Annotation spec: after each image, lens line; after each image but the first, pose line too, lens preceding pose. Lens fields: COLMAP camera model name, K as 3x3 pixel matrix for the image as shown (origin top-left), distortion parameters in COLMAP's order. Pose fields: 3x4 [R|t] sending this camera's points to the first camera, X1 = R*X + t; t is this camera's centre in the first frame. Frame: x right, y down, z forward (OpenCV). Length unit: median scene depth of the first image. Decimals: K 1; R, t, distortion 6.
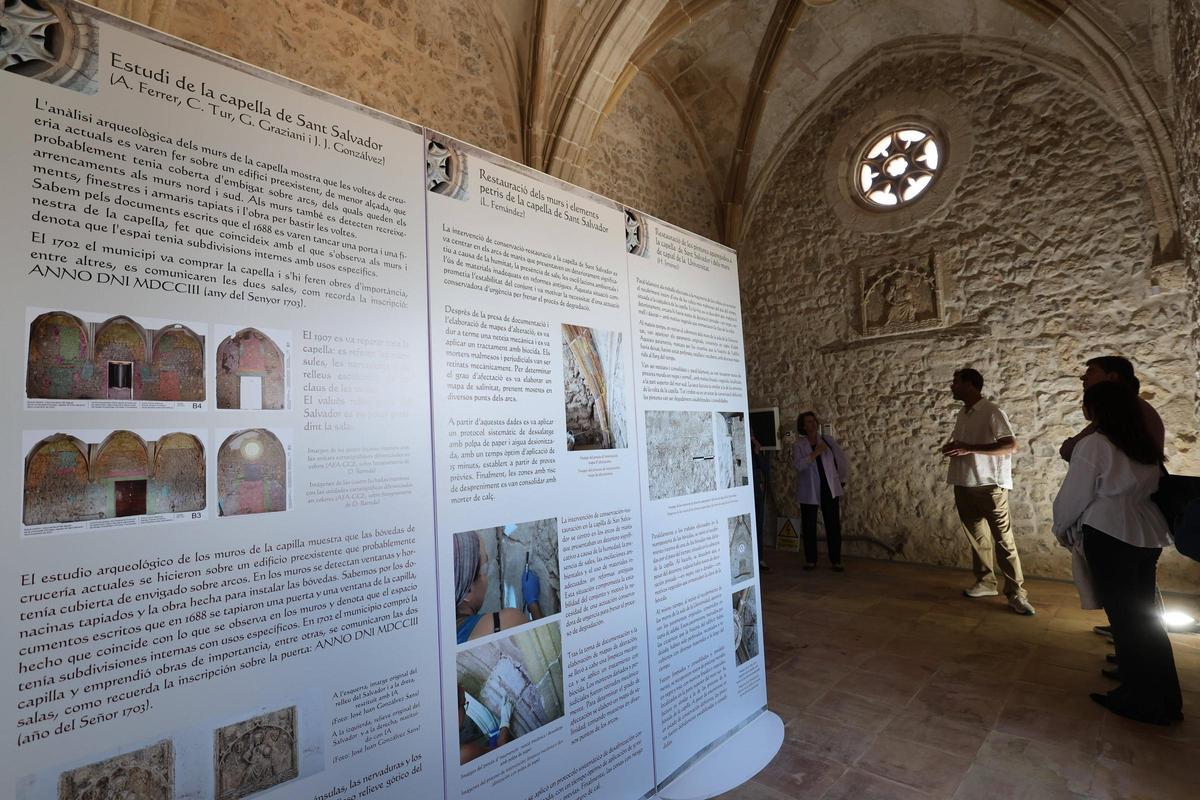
lens RADIAL K [[599.6, 0, 564.9], [0, 599.6, 400.4], [0, 0, 1]] dist [-0.043256, 0.020049]
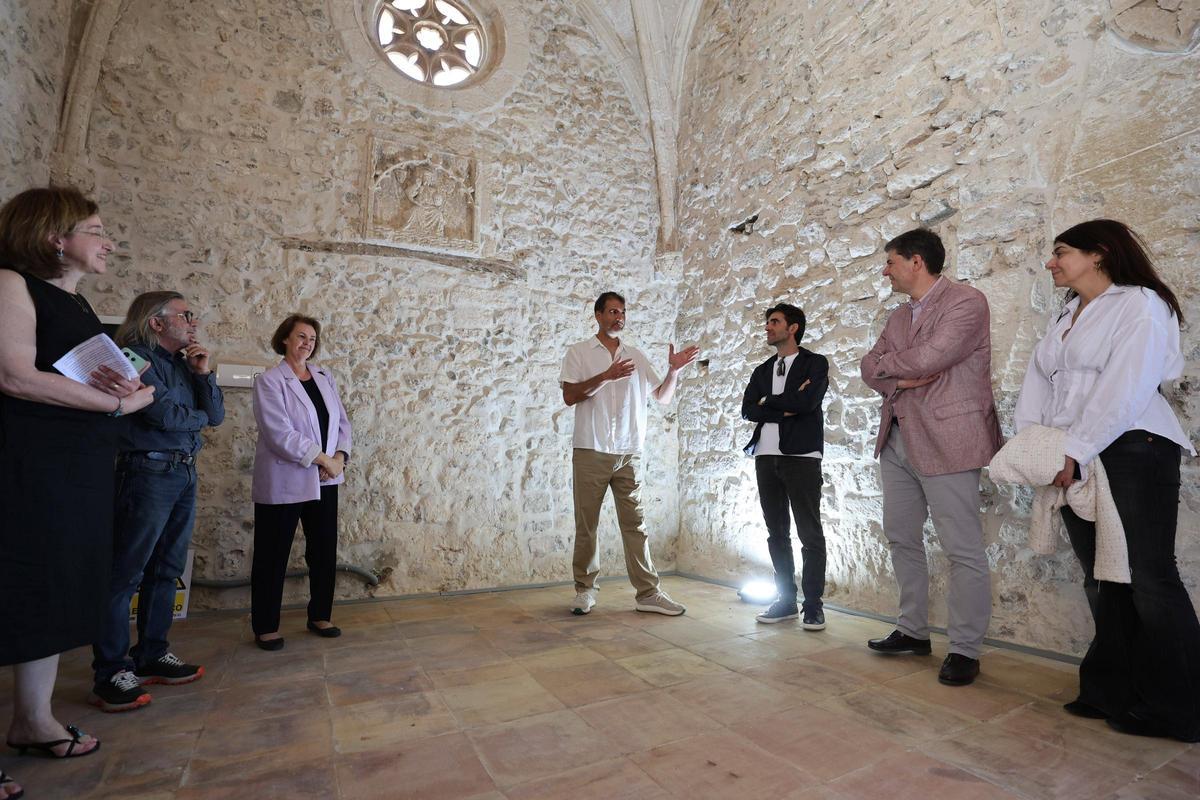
lens RADIAL K [[563.7, 0, 582.5], [0, 563.7, 401.3], [0, 0, 1]] dist [-0.053179, 0.024580]
pose [[0.306835, 0.153851, 0.939245, 0.053539], [-0.061179, 0.987996, -0.141851, 0.149654], [-0.949794, -0.013938, 0.312565, 0.671359]]
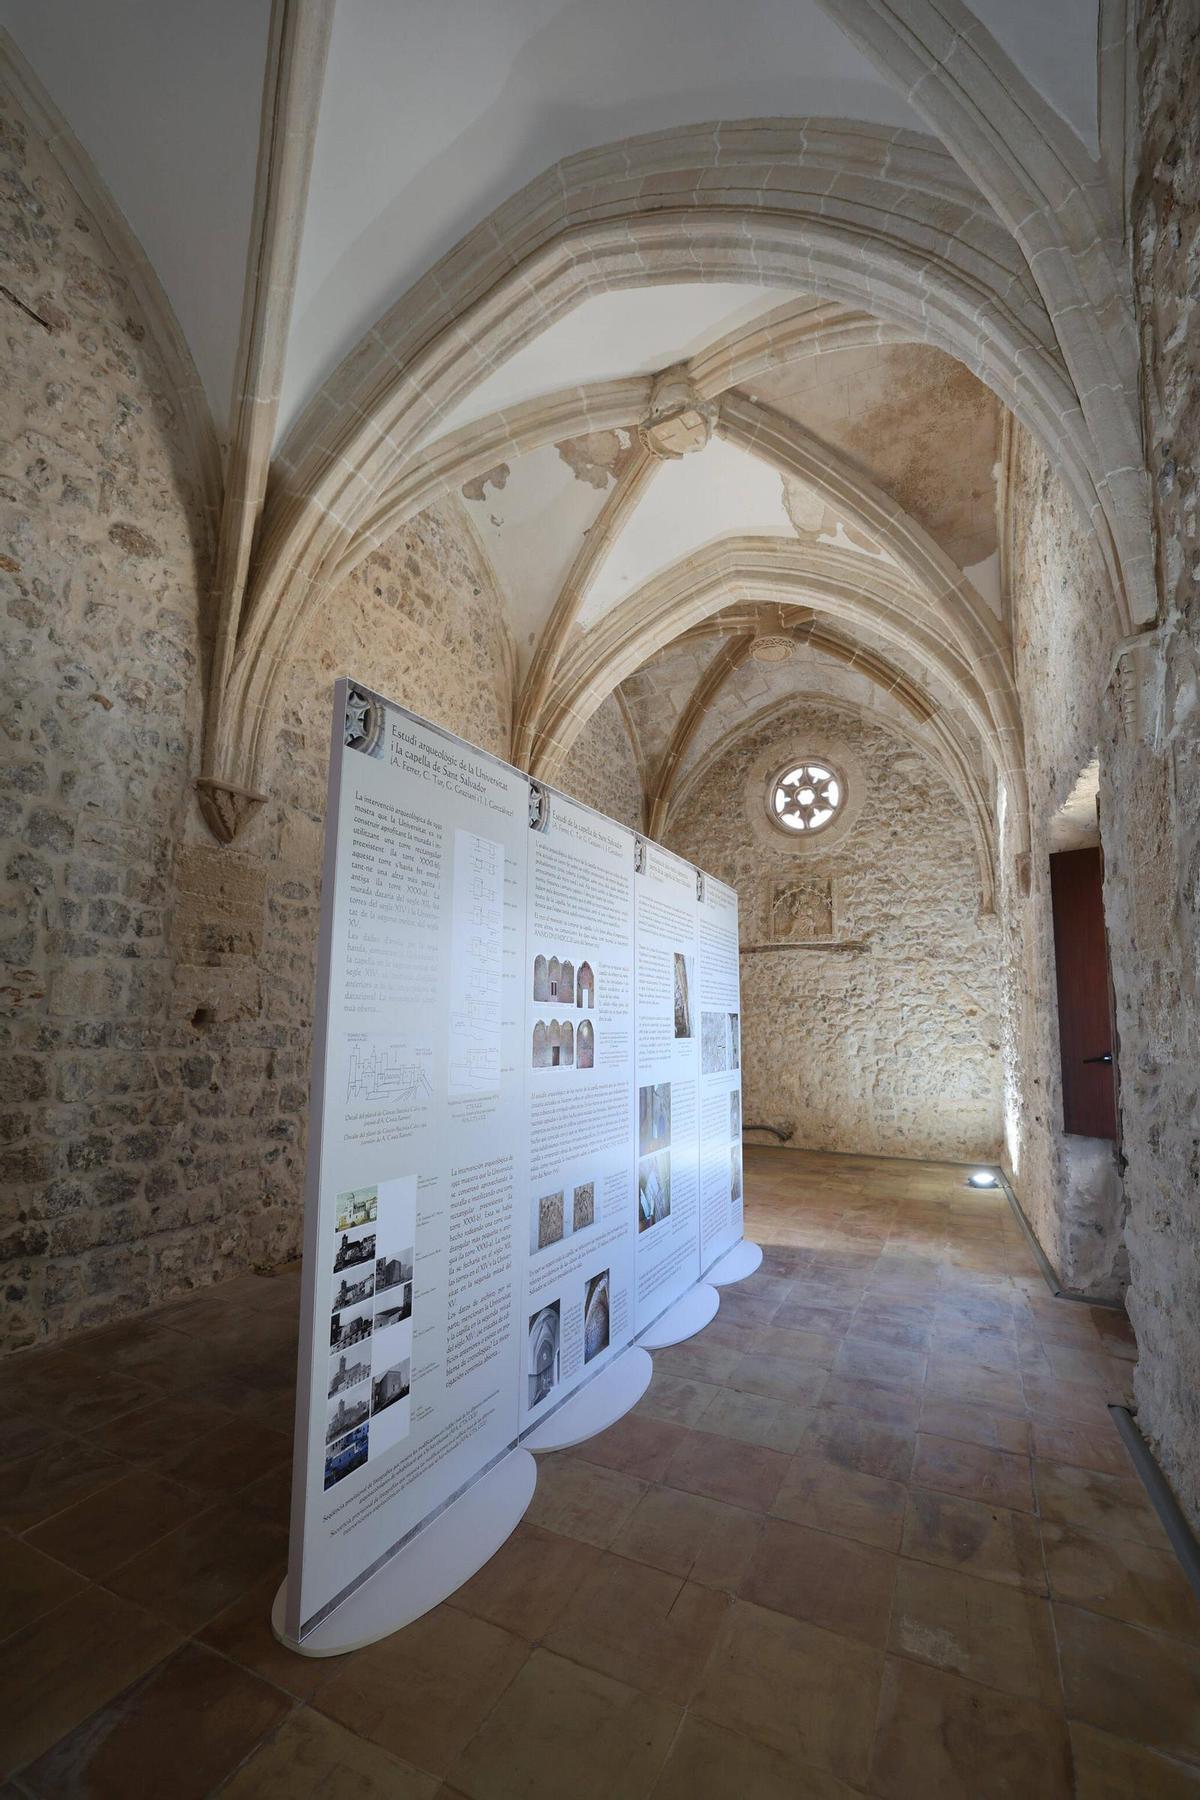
lens RADIAL K [[779.4, 0, 600.0], [0, 779.4, 900.0], [0, 0, 1]] dist [-0.050486, 0.020795]
pose [[0.938826, 0.105832, 0.327726, -0.316732], [-0.077015, 0.992029, -0.099732, -0.018774], [-0.335669, 0.068391, 0.939494, -0.297387]]
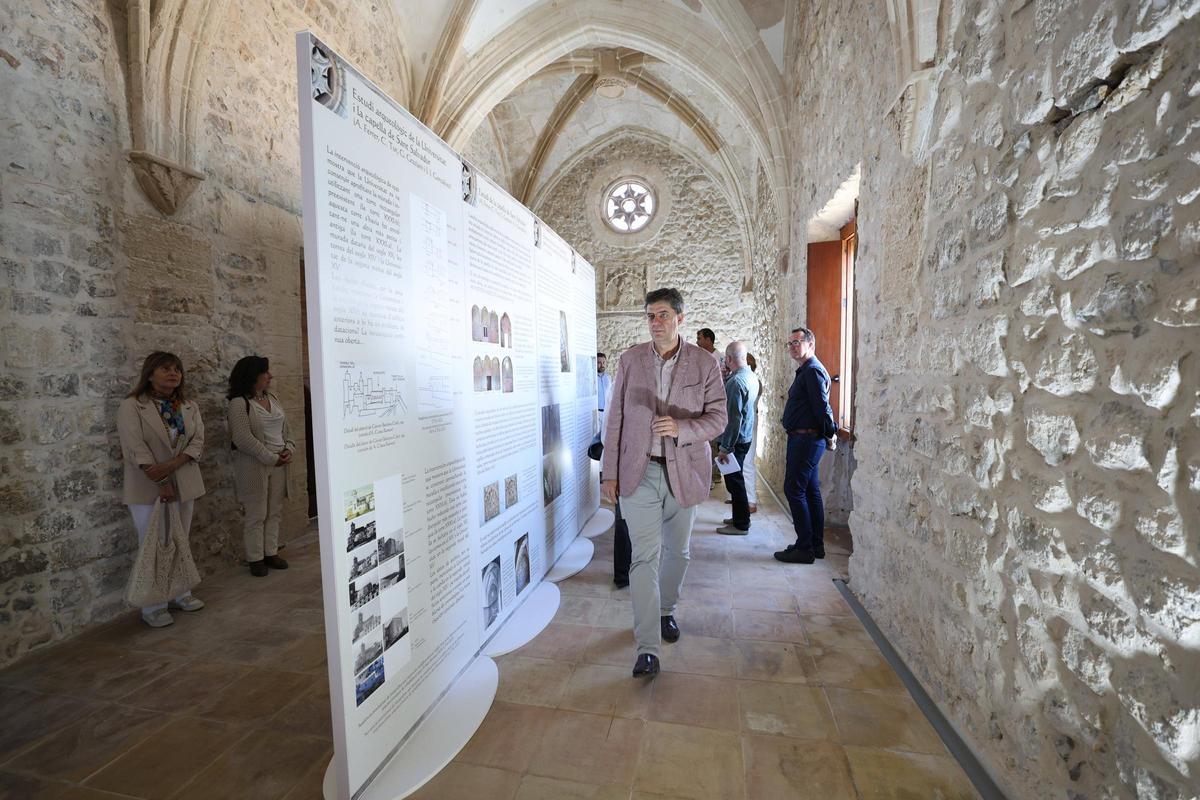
lens RADIAL K [[541.7, 0, 603.6], [0, 541.7, 398.8], [0, 0, 1]] dist [-0.047153, 0.017850]
pose [[0.827937, 0.000986, 0.560820, -0.346891], [-0.058887, 0.994623, 0.085186, 0.002685], [-0.557720, -0.103554, 0.823544, -0.239951]]
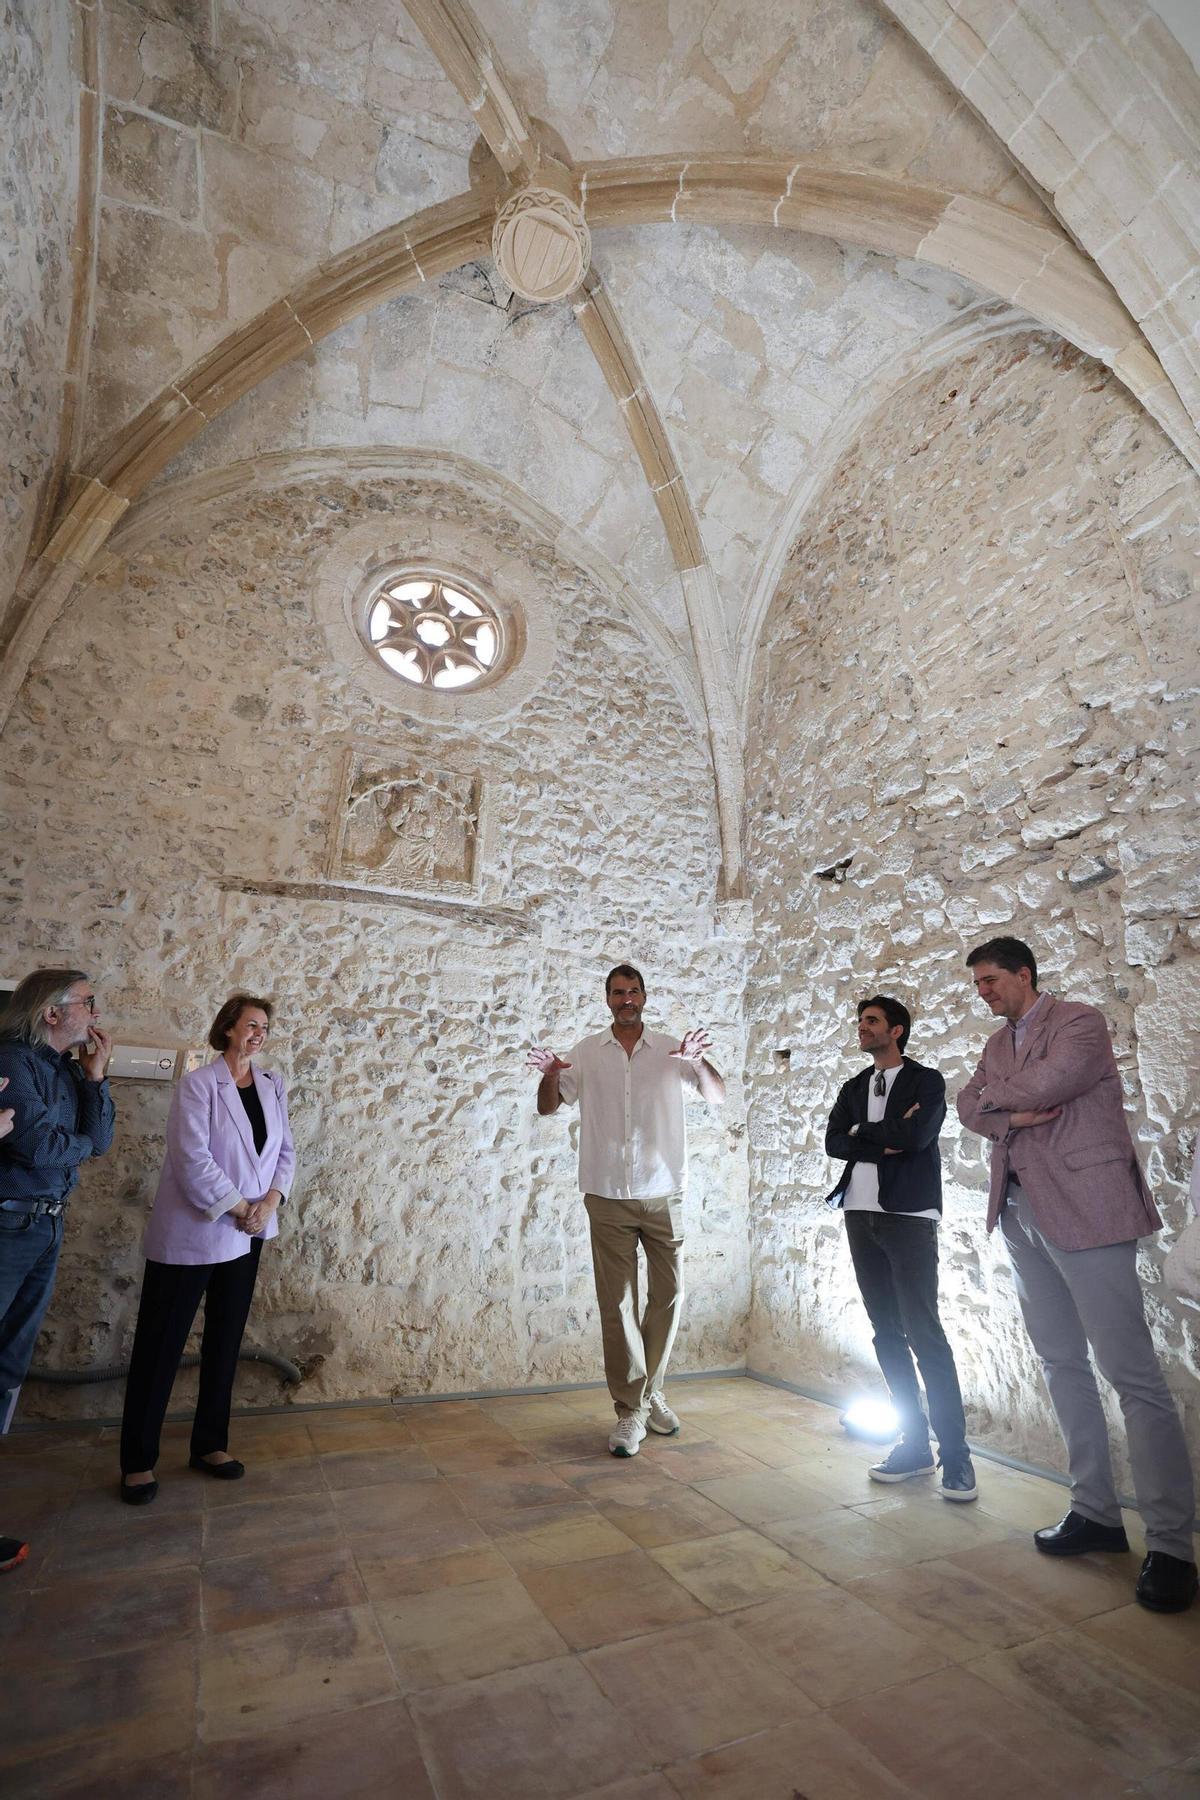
lens RADIAL K [[779.4, 0, 600.0], [0, 779.4, 900.0], [0, 0, 1]] dist [-0.050486, 0.020795]
pose [[0.321891, 0.357529, 0.876675, 0.041029], [-0.090464, 0.933335, -0.347421, 0.117730], [-0.942445, 0.032524, 0.332775, 0.666342]]
